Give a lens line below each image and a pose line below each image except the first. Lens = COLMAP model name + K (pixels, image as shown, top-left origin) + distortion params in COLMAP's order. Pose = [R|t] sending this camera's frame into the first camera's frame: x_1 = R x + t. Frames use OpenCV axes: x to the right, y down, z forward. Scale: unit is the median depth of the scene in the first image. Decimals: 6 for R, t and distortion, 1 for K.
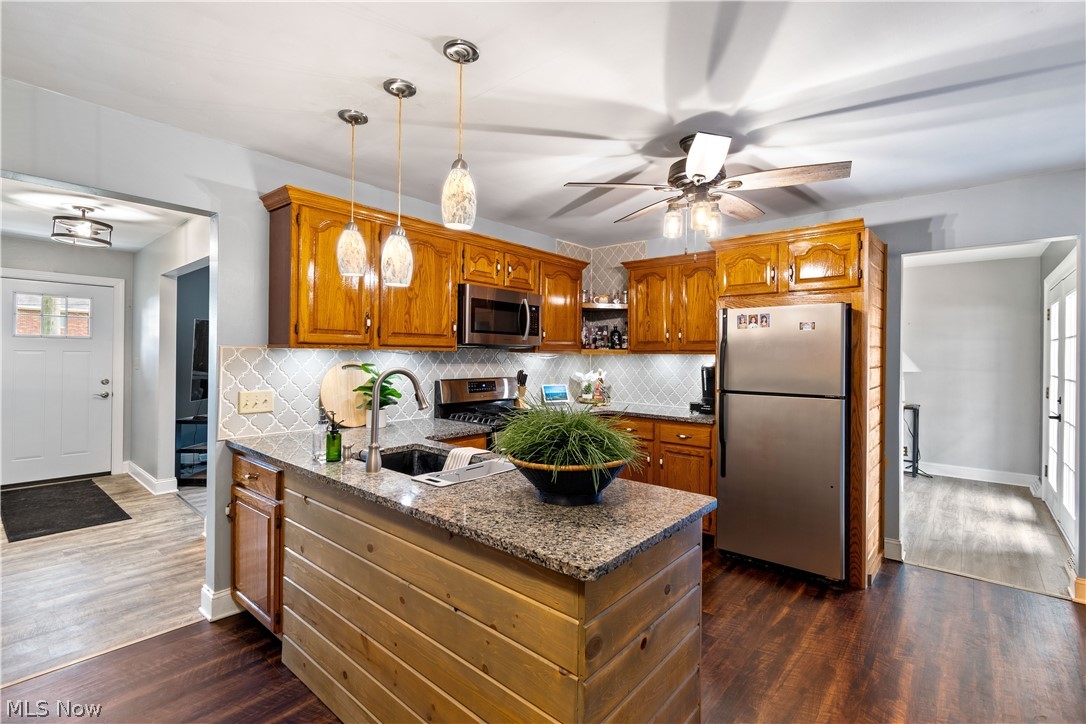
lens RADIAL K [[491.1, 0, 553.6], [0, 491.1, 356.3], [0, 0, 1]] dist [0.004027, -0.000737]
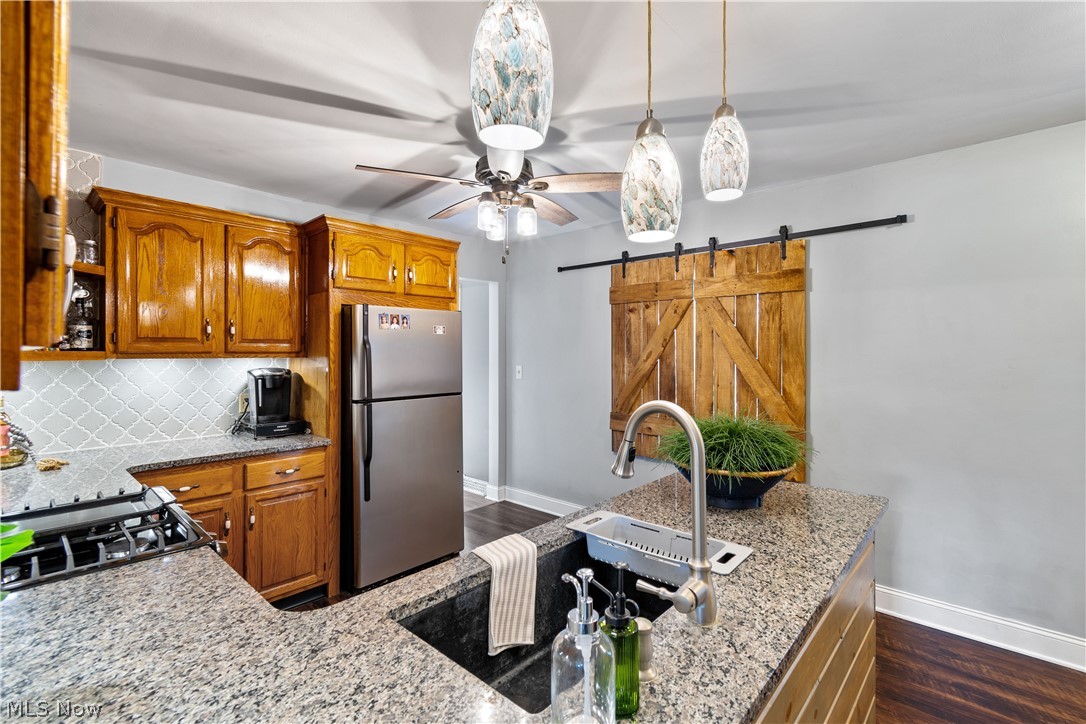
lens RADIAL K [[491.1, 0, 543.1], [0, 491.1, 351.8], [0, 0, 1]] dist [0.004027, -0.000737]
pose [[0.024536, -0.007617, 0.999670, -0.518128], [0.004567, 0.999961, 0.007507, -0.019684], [-0.999689, 0.004381, 0.024570, 0.693882]]
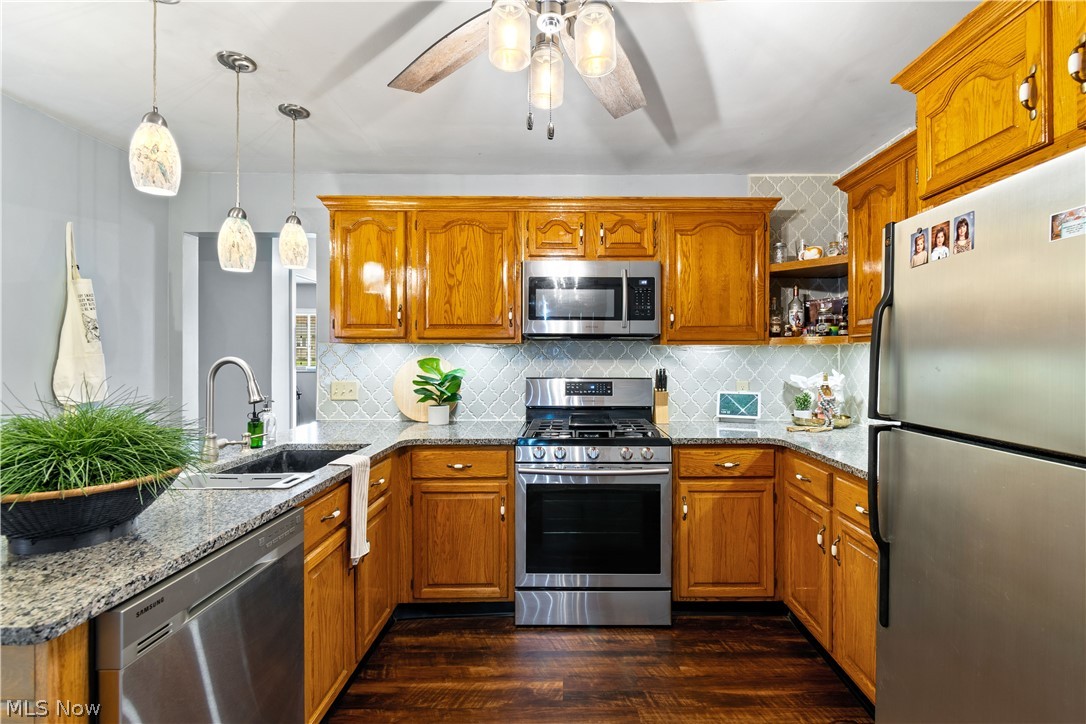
lens RADIAL K [[491.1, 0, 551.8], [0, 491.1, 358.1], [0, 0, 1]] dist [0.004027, -0.000737]
pose [[0.650316, -0.005455, -0.759644, 0.497389], [0.003731, 0.999985, -0.003986, 0.018966], [0.759654, -0.000242, 0.650327, 0.525408]]
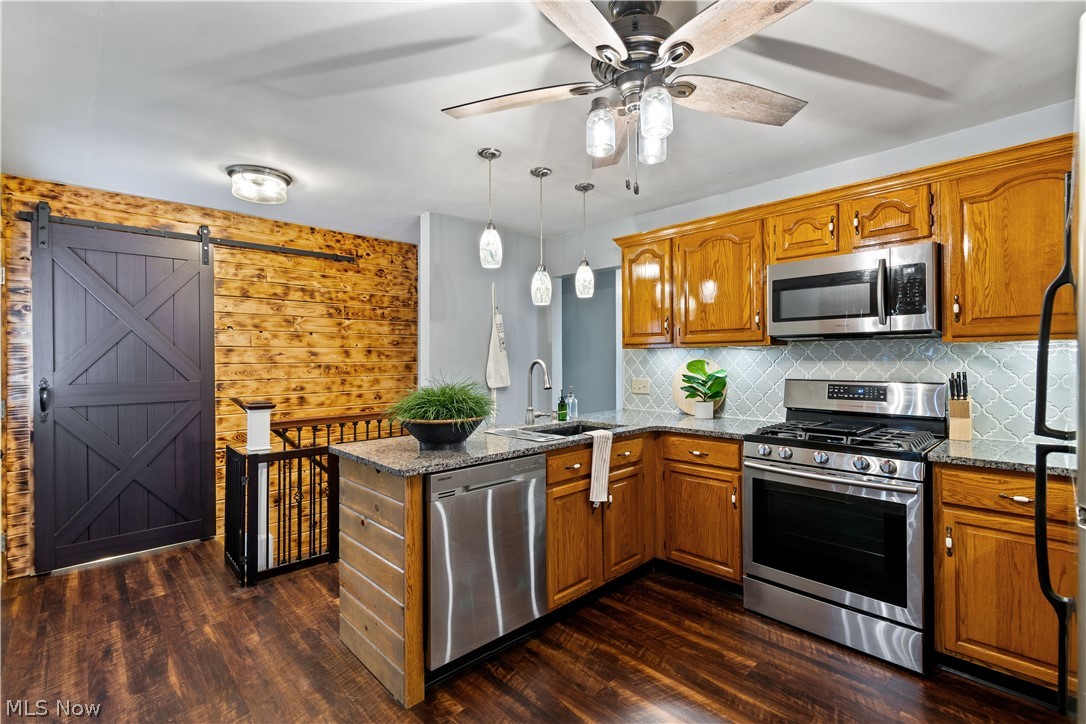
lens RADIAL K [[491.1, 0, 557.3], [0, 491.1, 361.2], [0, 0, 1]] dist [0.004027, -0.000737]
pose [[-0.094322, -0.007554, -0.995513, 0.733104], [0.001480, 0.999969, -0.007728, 0.024739], [0.995541, -0.002202, -0.094308, 0.751008]]
